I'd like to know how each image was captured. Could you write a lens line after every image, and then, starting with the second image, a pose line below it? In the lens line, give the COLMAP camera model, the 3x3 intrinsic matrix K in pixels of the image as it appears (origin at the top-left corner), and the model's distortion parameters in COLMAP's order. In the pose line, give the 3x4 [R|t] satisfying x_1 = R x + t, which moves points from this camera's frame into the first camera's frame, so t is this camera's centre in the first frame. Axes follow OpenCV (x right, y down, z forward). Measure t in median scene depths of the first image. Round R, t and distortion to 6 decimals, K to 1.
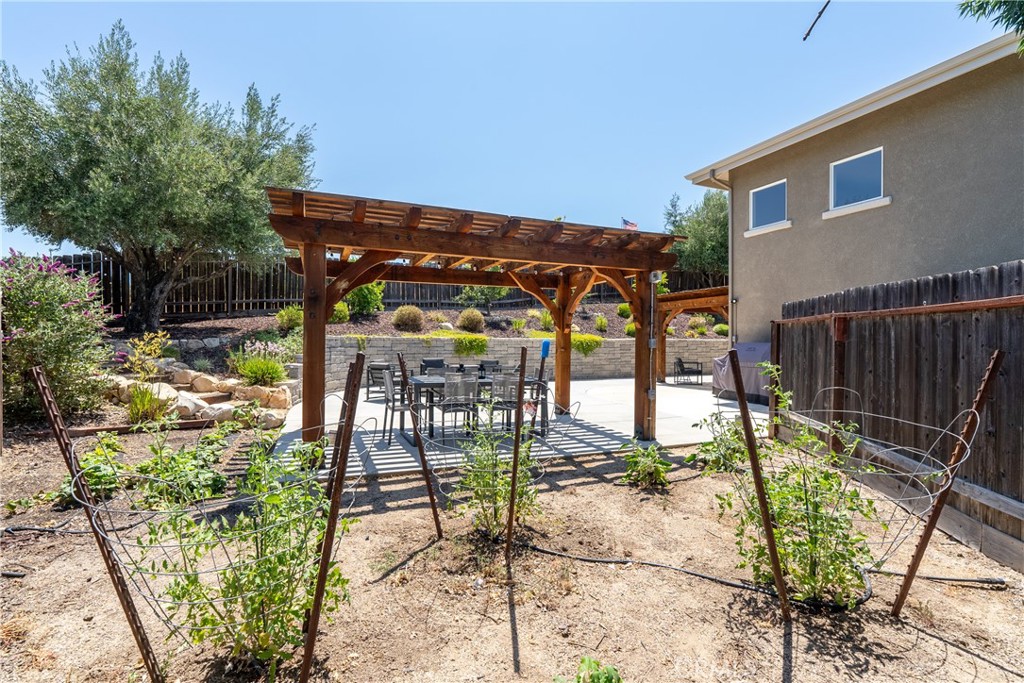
lens RADIAL K [[462.5, 0, 513.8], [0, 462.5, 341.3], [0, 0, 1]] dist [-0.001926, -0.001582]
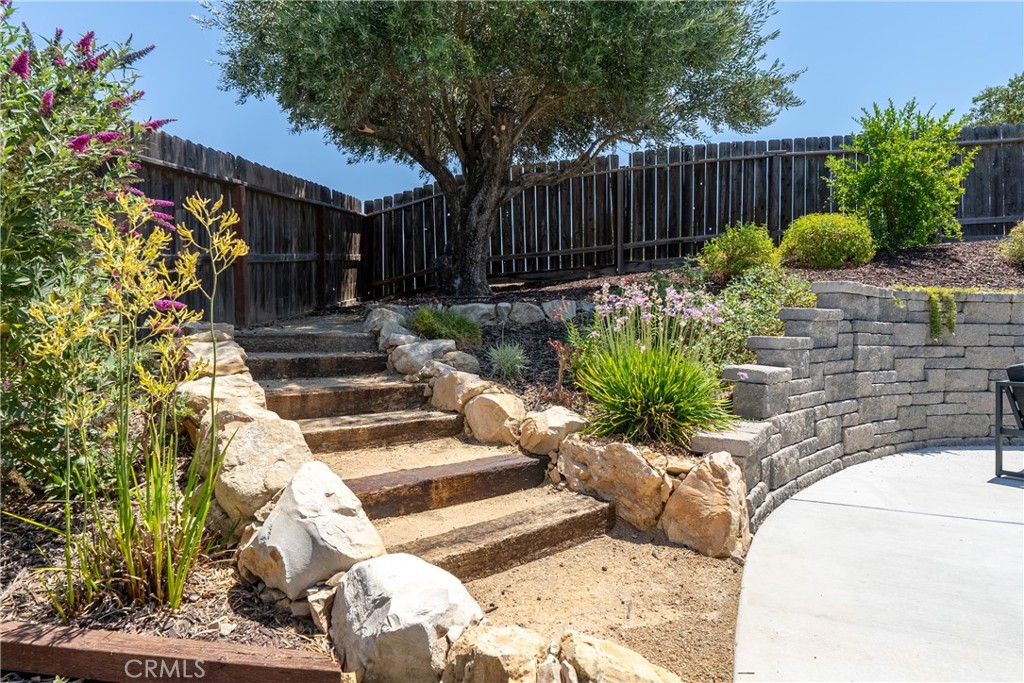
lens RADIAL K [[594.3, 0, 512.4], [0, 594.3, 341.4], [0, 0, 1]] dist [-0.001609, -0.000402]
pose [[0.706338, 0.006717, -0.707843, -0.297630], [-0.003696, 0.999976, 0.005801, 0.029671], [0.707865, -0.001482, 0.706346, 0.591102]]
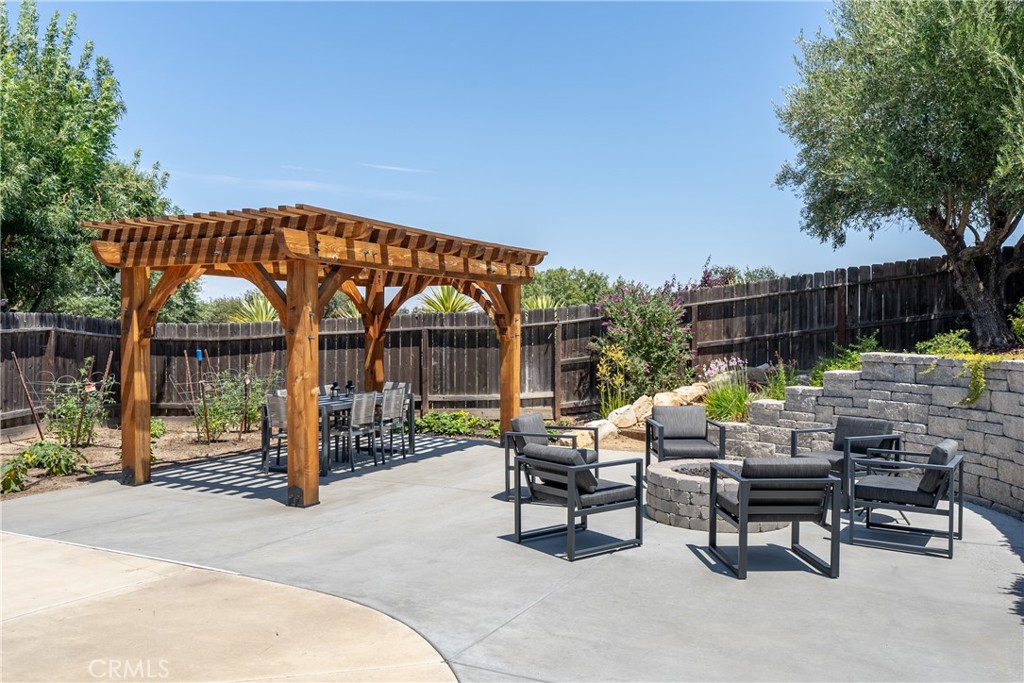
lens RADIAL K [[855.3, 0, 512.7], [0, 855.3, 338.6], [0, 0, 1]] dist [0.001480, 0.006585]
pose [[-0.773158, -0.003311, -0.634204, 0.433506], [-0.012575, 0.999870, 0.010110, -0.033528], [0.634088, 0.015791, -0.773099, 1.548919]]
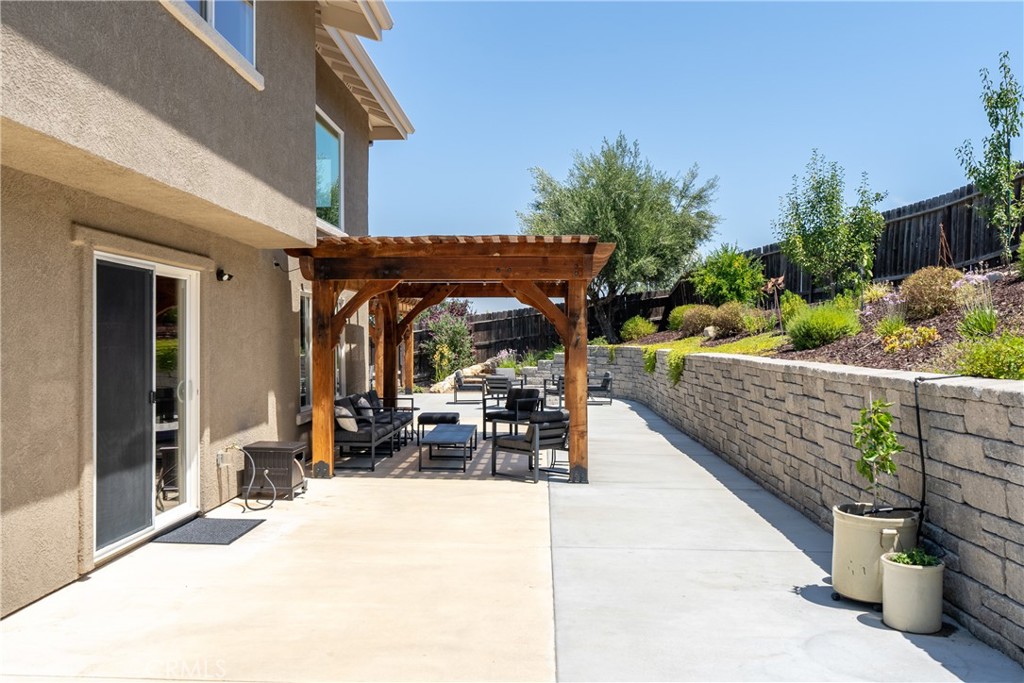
lens RADIAL K [[855.3, 0, 509.8], [0, 855.3, 340.0], [0, 0, 1]] dist [0.001480, 0.006585]
pose [[-0.433059, -0.002170, -0.901363, 1.704938], [-0.004647, 0.999989, -0.000175, -0.026721], [0.901354, 0.004113, -0.433064, 1.927700]]
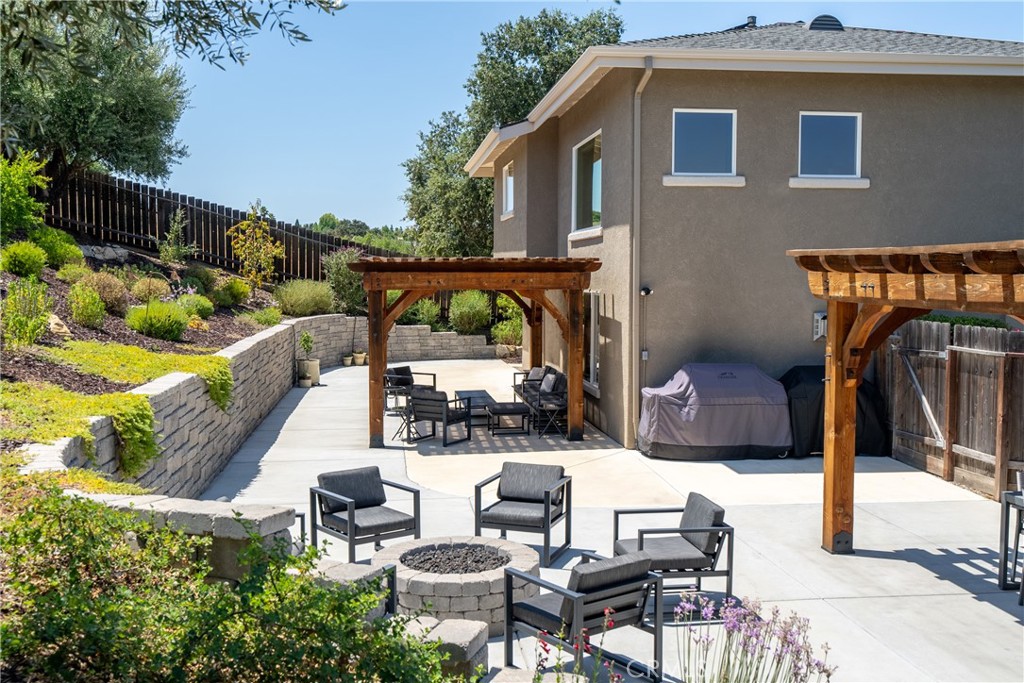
lens RADIAL K [[1007.8, 0, 510.7], [0, 1007.8, 337.6], [0, 0, 1]] dist [0.009615, 0.000000]
pose [[0.285605, -0.063945, 0.956212, -0.842002], [0.002769, 0.997822, 0.065900, -0.120291], [-0.958343, -0.016174, 0.285160, 0.851976]]
